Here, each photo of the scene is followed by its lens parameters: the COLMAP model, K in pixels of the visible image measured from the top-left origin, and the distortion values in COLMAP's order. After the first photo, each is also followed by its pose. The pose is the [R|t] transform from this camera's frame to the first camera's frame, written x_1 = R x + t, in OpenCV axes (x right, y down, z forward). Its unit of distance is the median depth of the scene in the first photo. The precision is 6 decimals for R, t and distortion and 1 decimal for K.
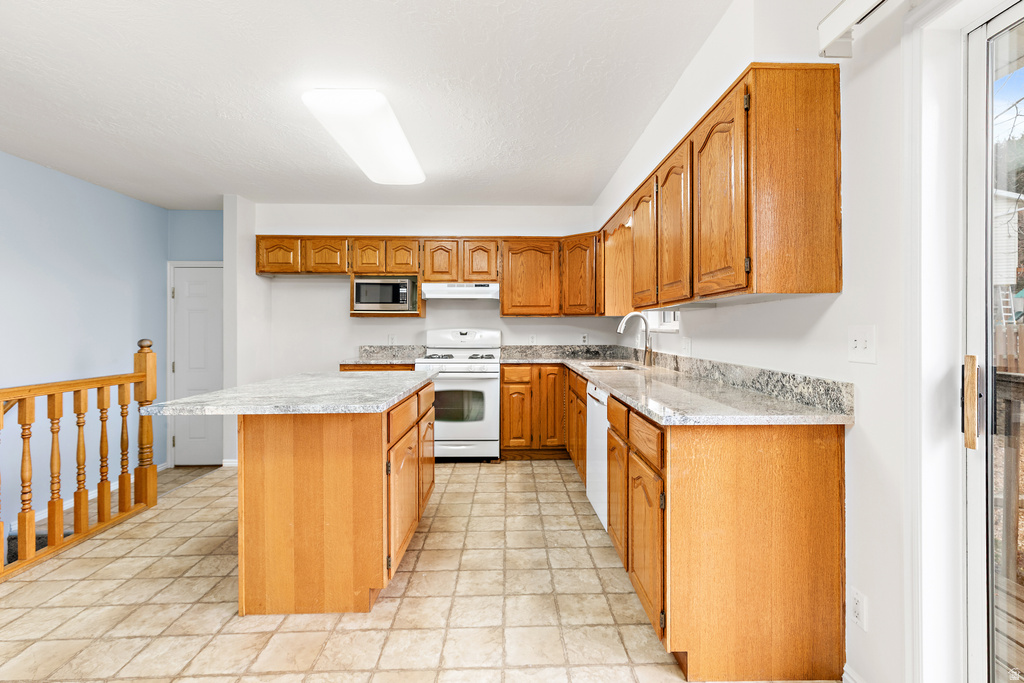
lens RADIAL K [[472.3, 0, 515.9], [0, 472.3, 326.8], [0, 0, 1]] dist [0.009615, -0.000409]
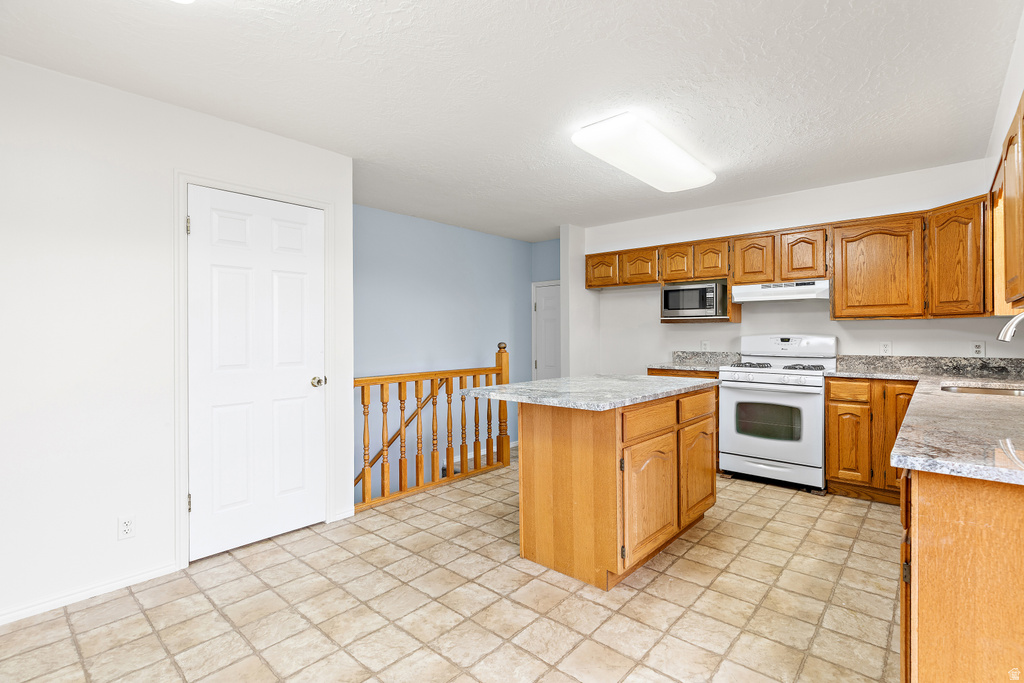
lens RADIAL K [[474.7, 0, 521.2], [0, 474.7, 332.7], [0, 0, 1]] dist [-0.002888, -0.000533]
pose [[0.737812, -0.003412, -0.674998, 0.195544], [0.004248, 0.999991, -0.000412, -0.001478], [0.674993, -0.002564, 0.737819, 0.033370]]
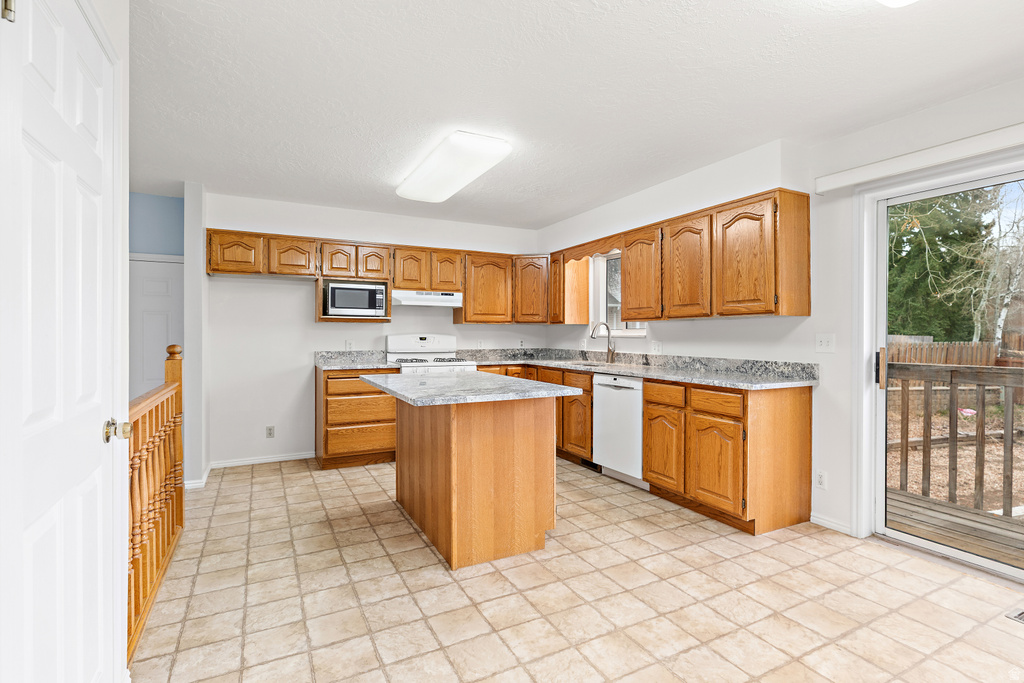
lens RADIAL K [[495.8, 0, 512.4], [0, 495.8, 334.0], [0, 0, 1]] dist [0.000246, -0.000058]
pose [[0.899921, 0.003190, 0.436042, -0.665547], [-0.004882, 0.999984, 0.002758, -0.000389], [-0.436026, -0.004611, 0.899922, -0.136407]]
